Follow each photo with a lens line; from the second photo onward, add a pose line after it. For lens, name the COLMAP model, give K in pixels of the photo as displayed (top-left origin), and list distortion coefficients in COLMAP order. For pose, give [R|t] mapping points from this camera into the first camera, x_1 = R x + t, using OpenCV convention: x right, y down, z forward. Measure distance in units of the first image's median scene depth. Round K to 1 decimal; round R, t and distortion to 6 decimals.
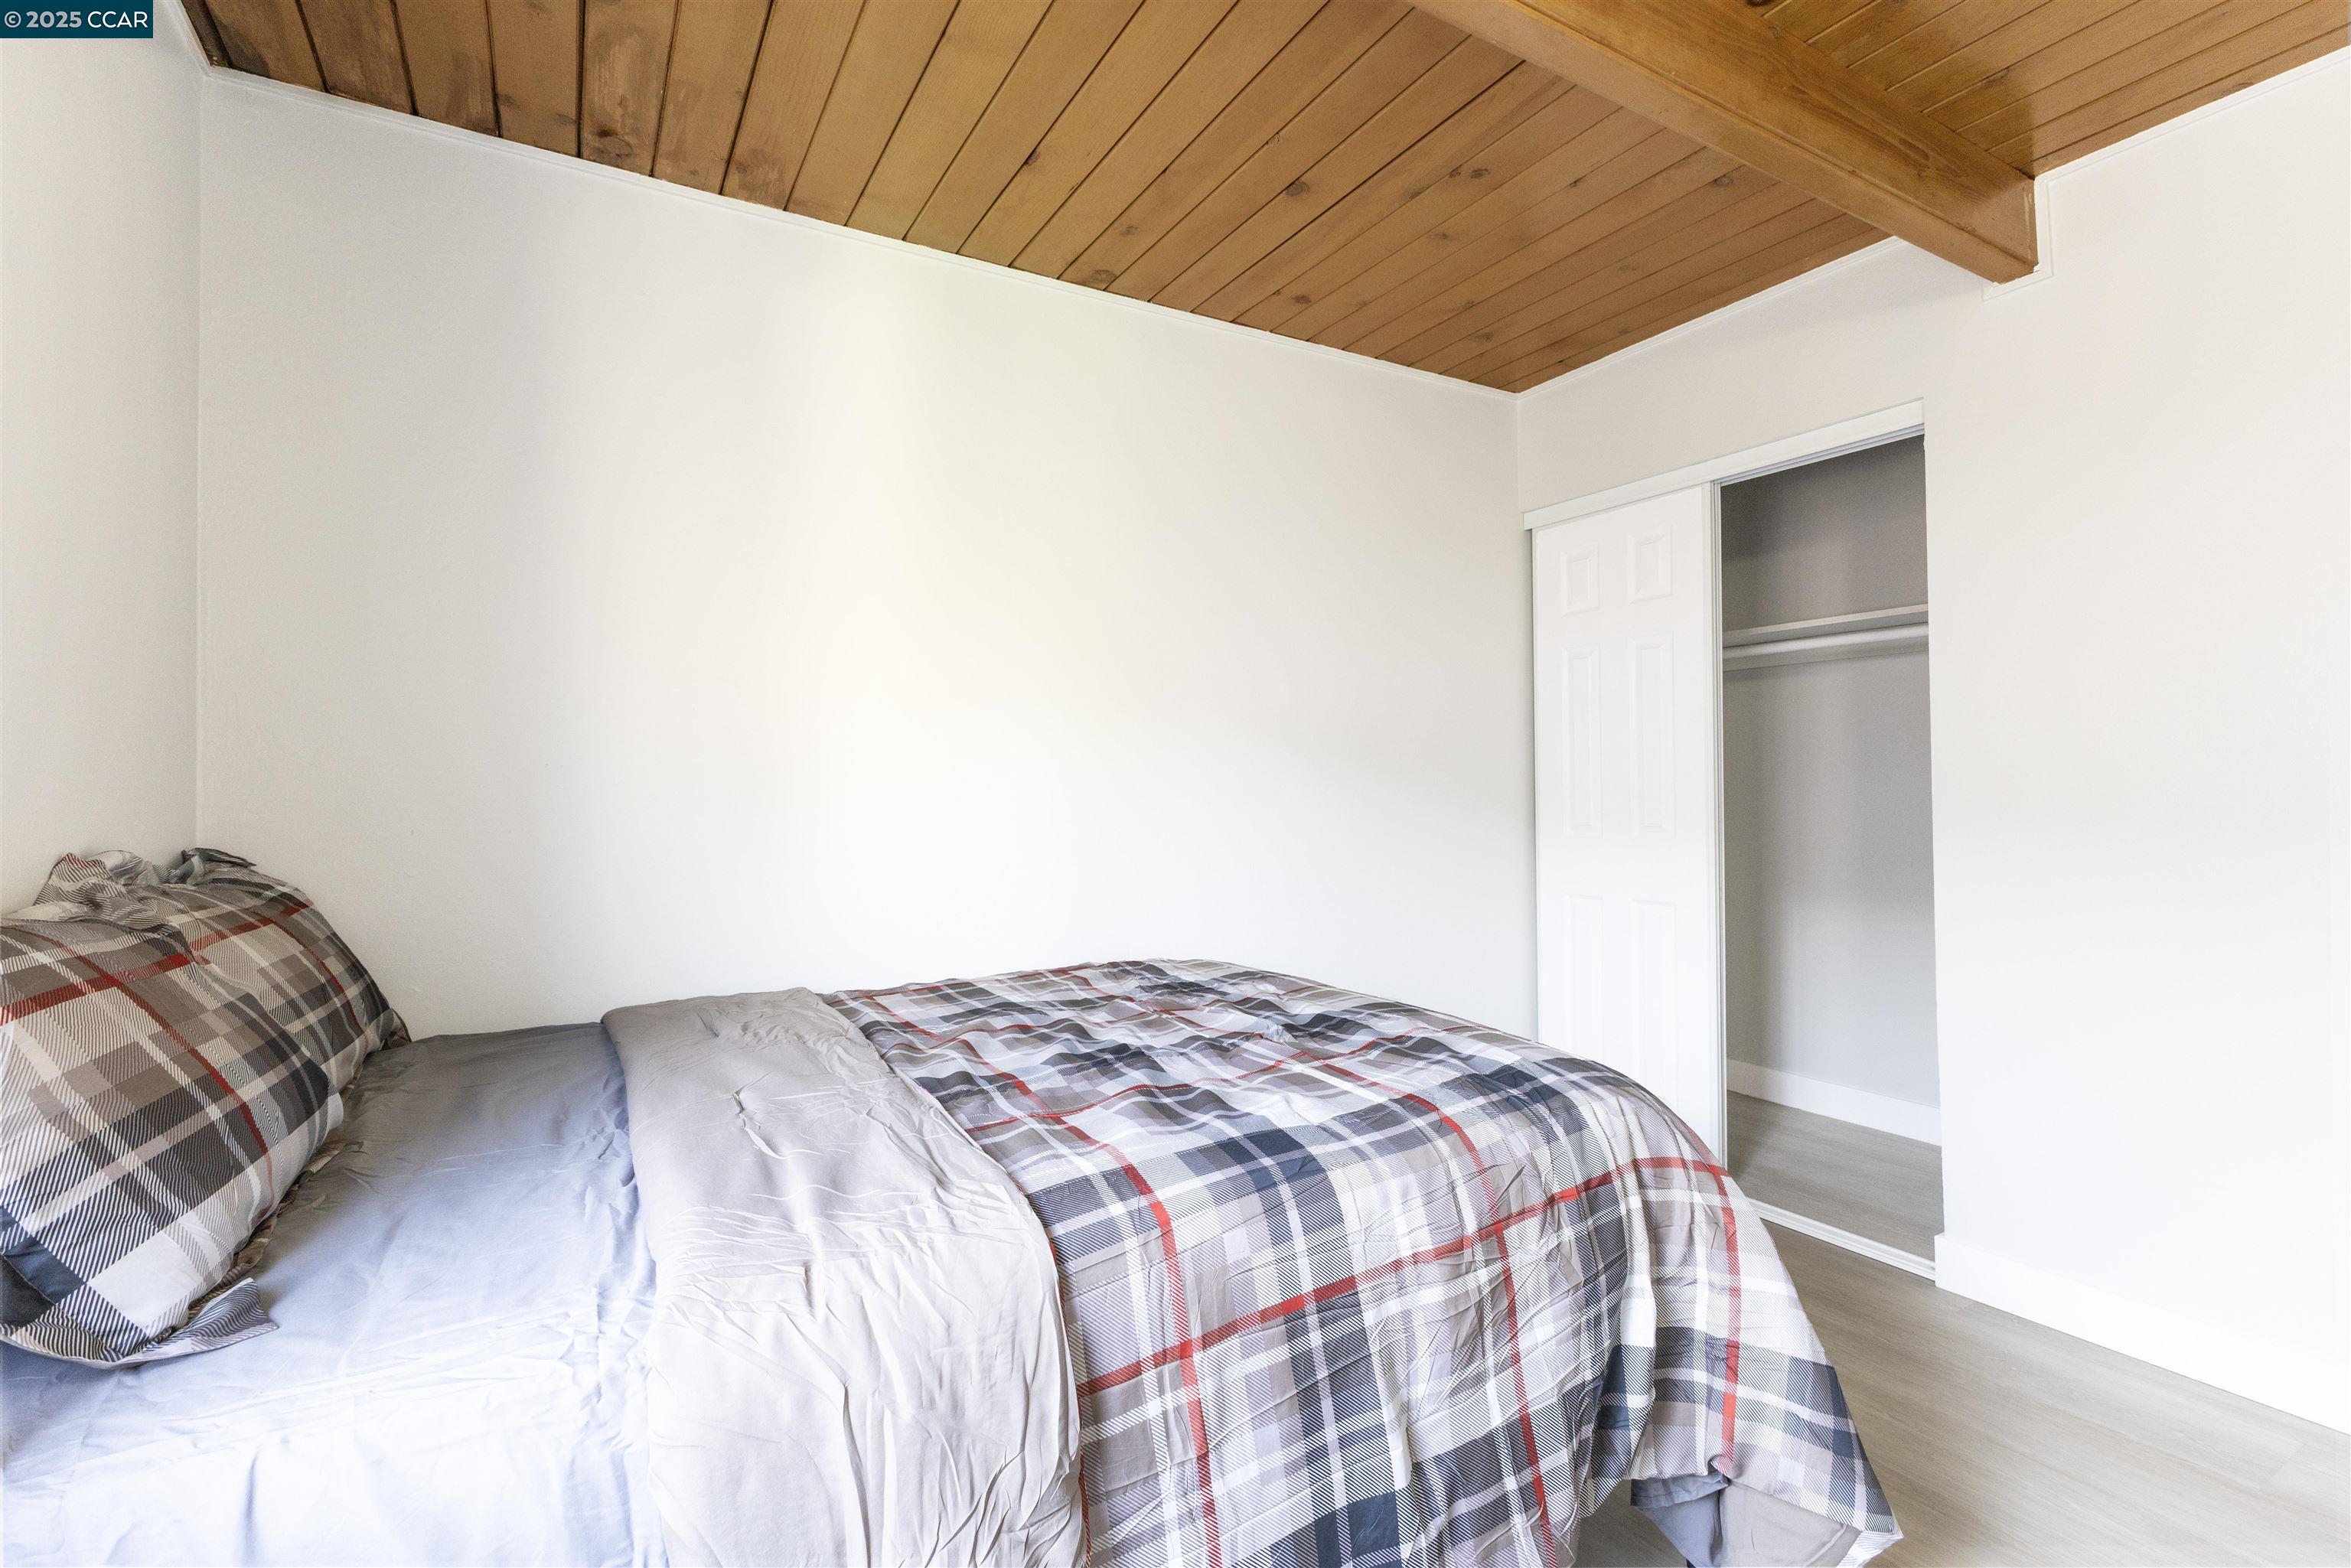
lens RADIAL K [[1053.3, 0, 1178.1], [0, 1053.3, 778.8], [0, 0, 1]] dist [0.010658, 0.000481]
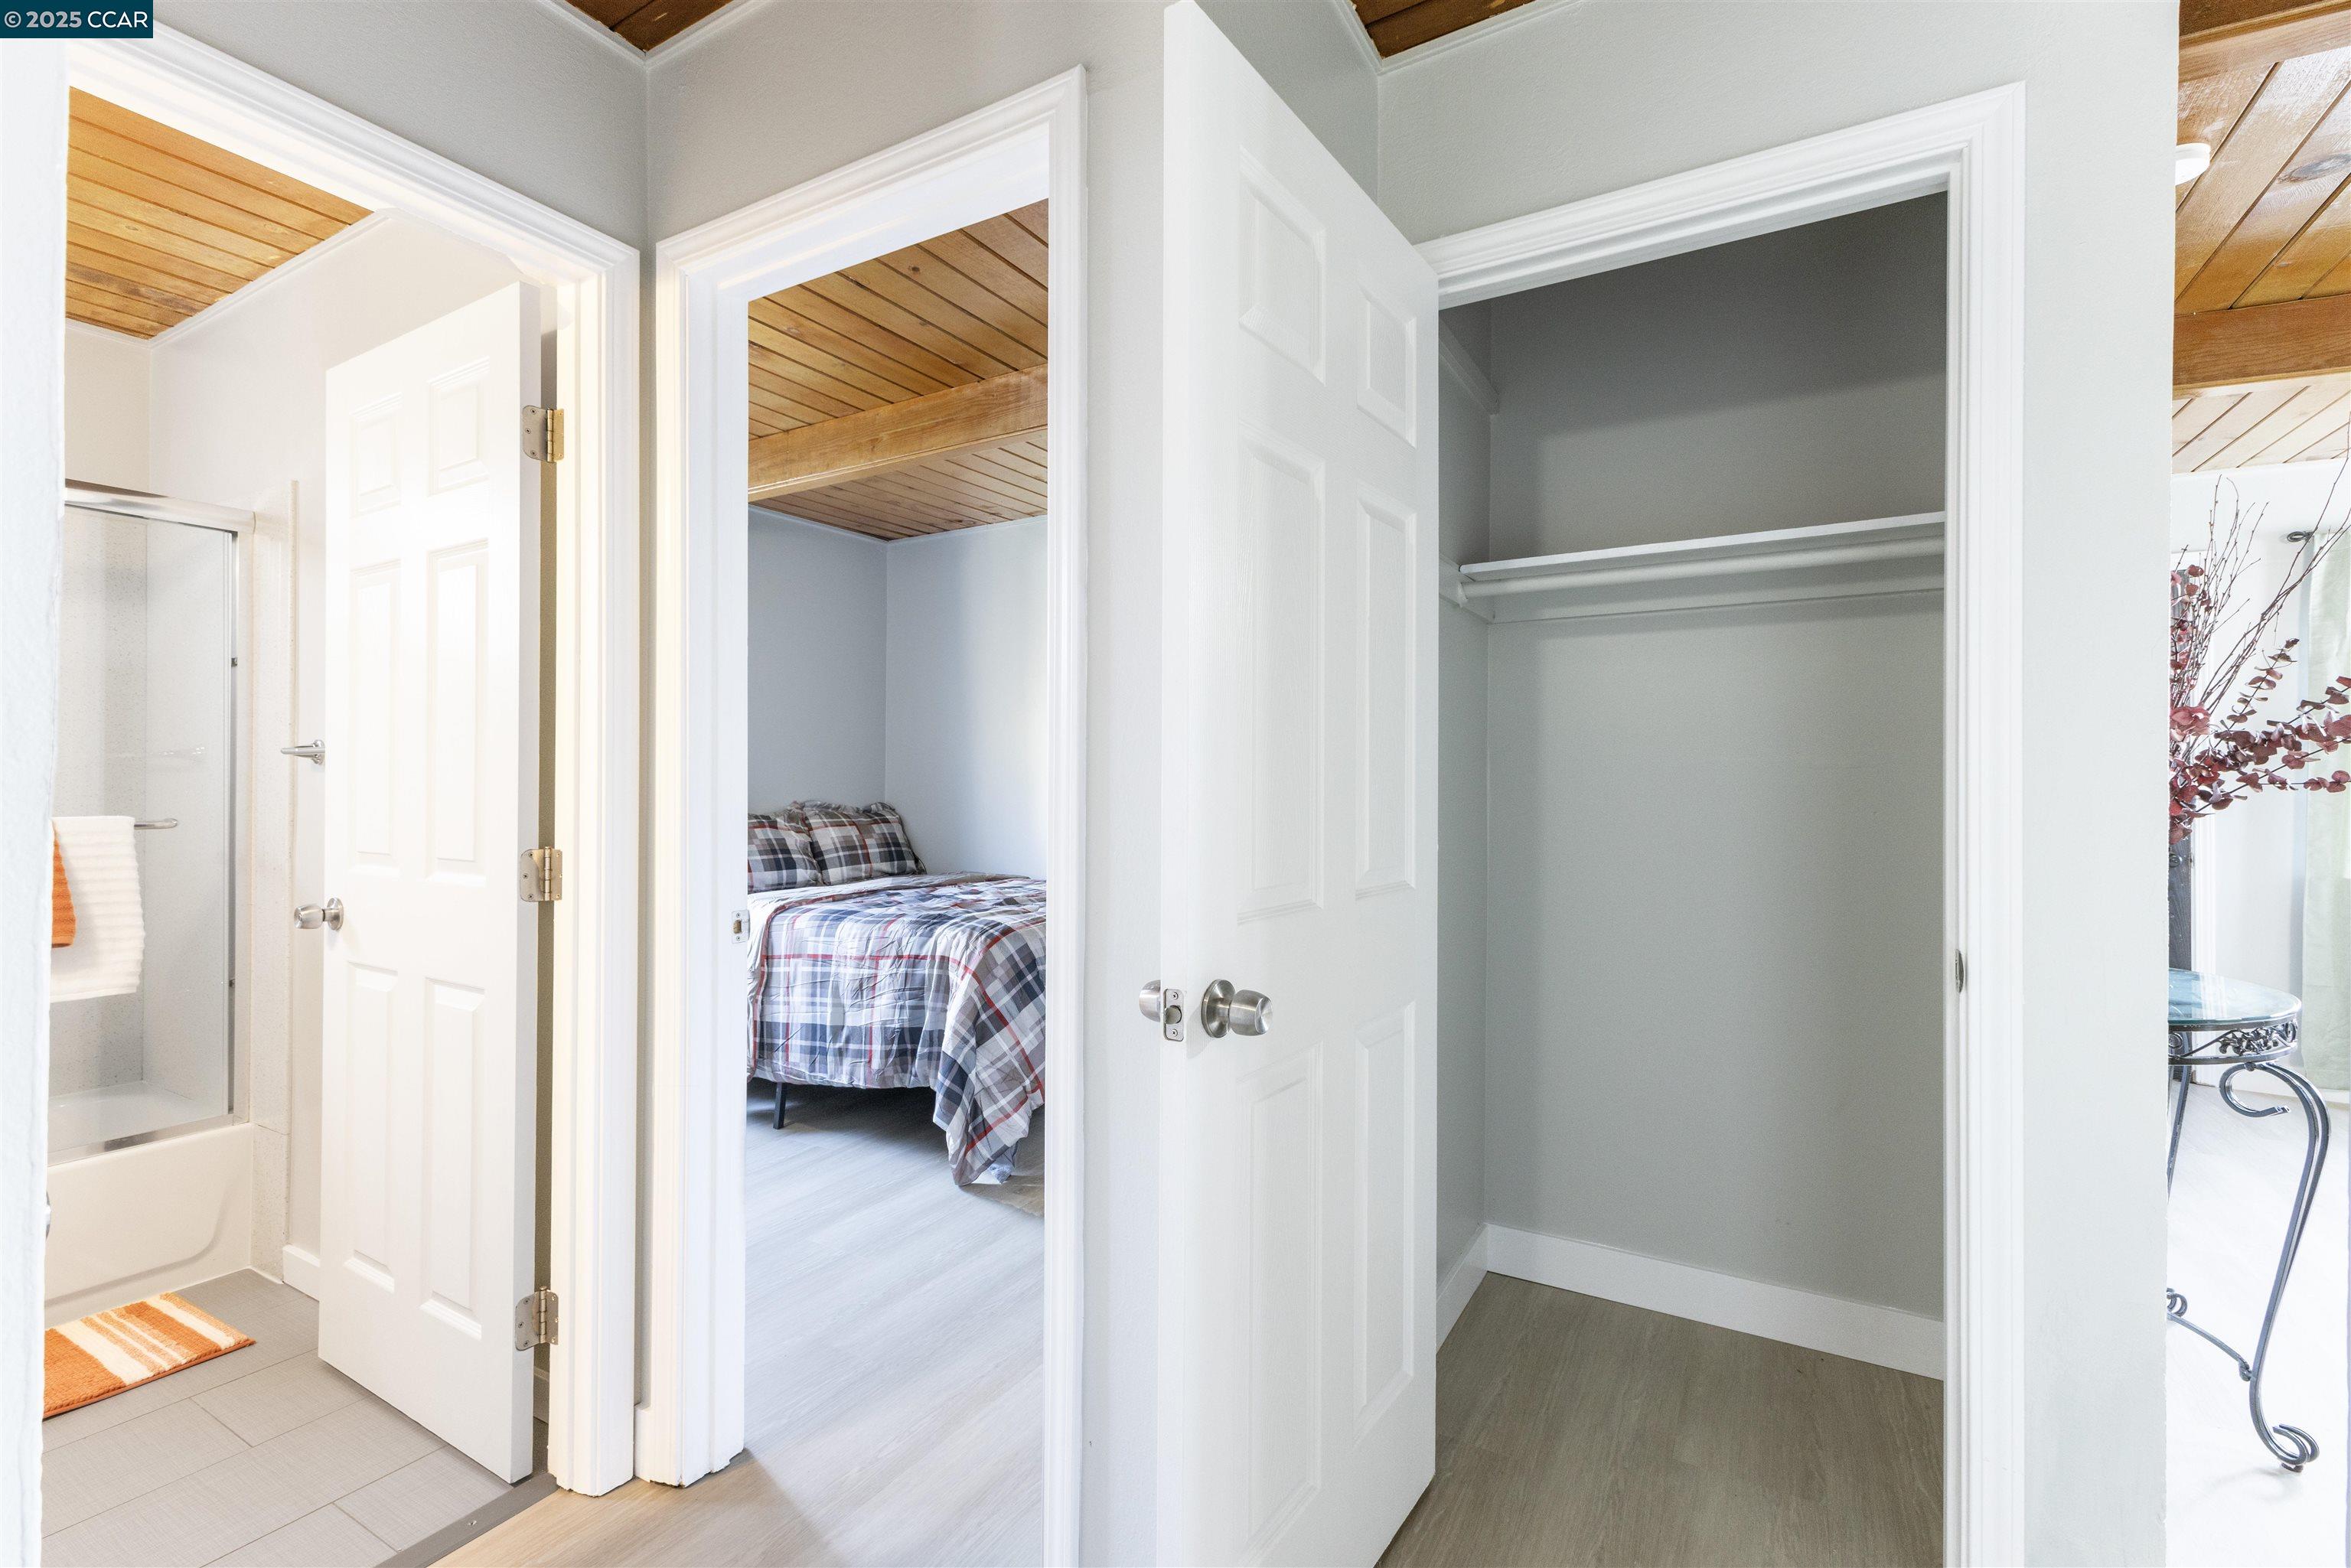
lens RADIAL K [[1053.3, 0, 1178.1], [0, 1053.3, 778.8], [0, 0, 1]] dist [0.010658, 0.000481]
pose [[0.483241, 0.008335, -0.875448, 3.063404], [0.000310, 0.999953, 0.009692, -0.046537], [0.875487, -0.004955, 0.483216, 0.405075]]
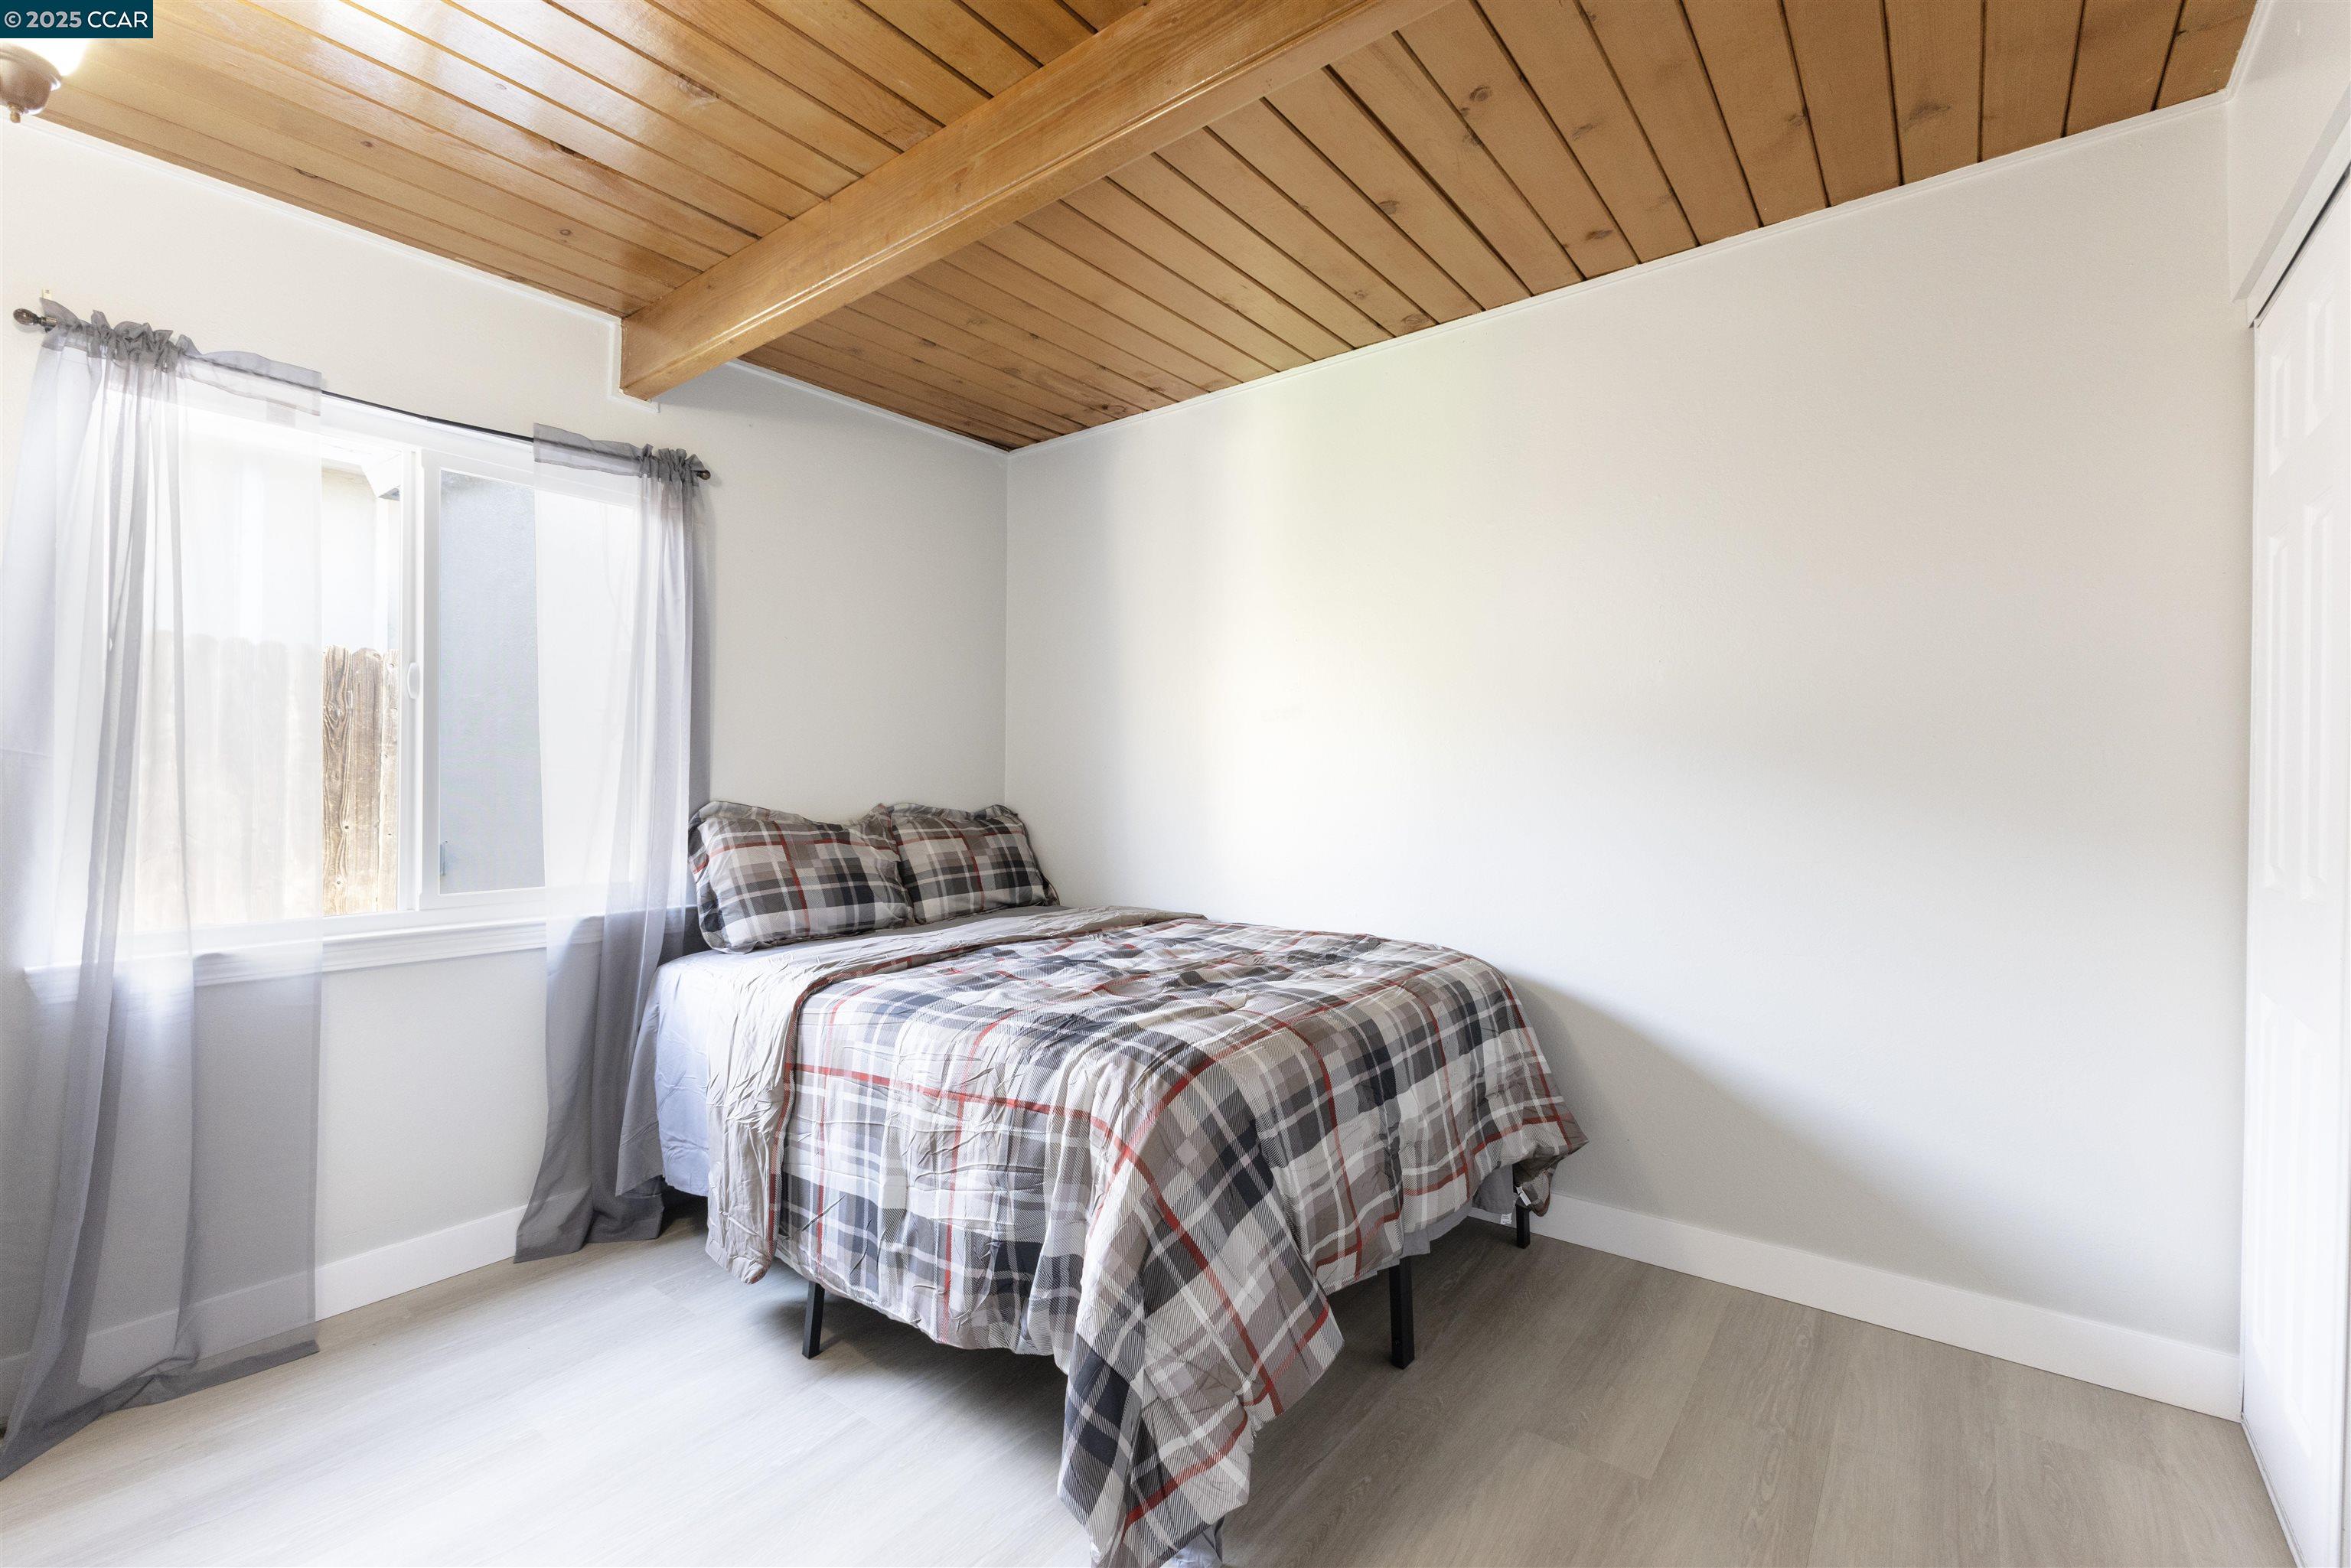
lens RADIAL K [[1026.5, 0, 1177.8], [0, 1026.5, 778.3], [0, 0, 1]] dist [0.008934, -0.000550]
pose [[0.367492, 0.010687, -0.929965, 1.769776], [0.001584, 0.999925, 0.012117, -0.025794], [0.930025, -0.005926, 0.367448, 0.790843]]
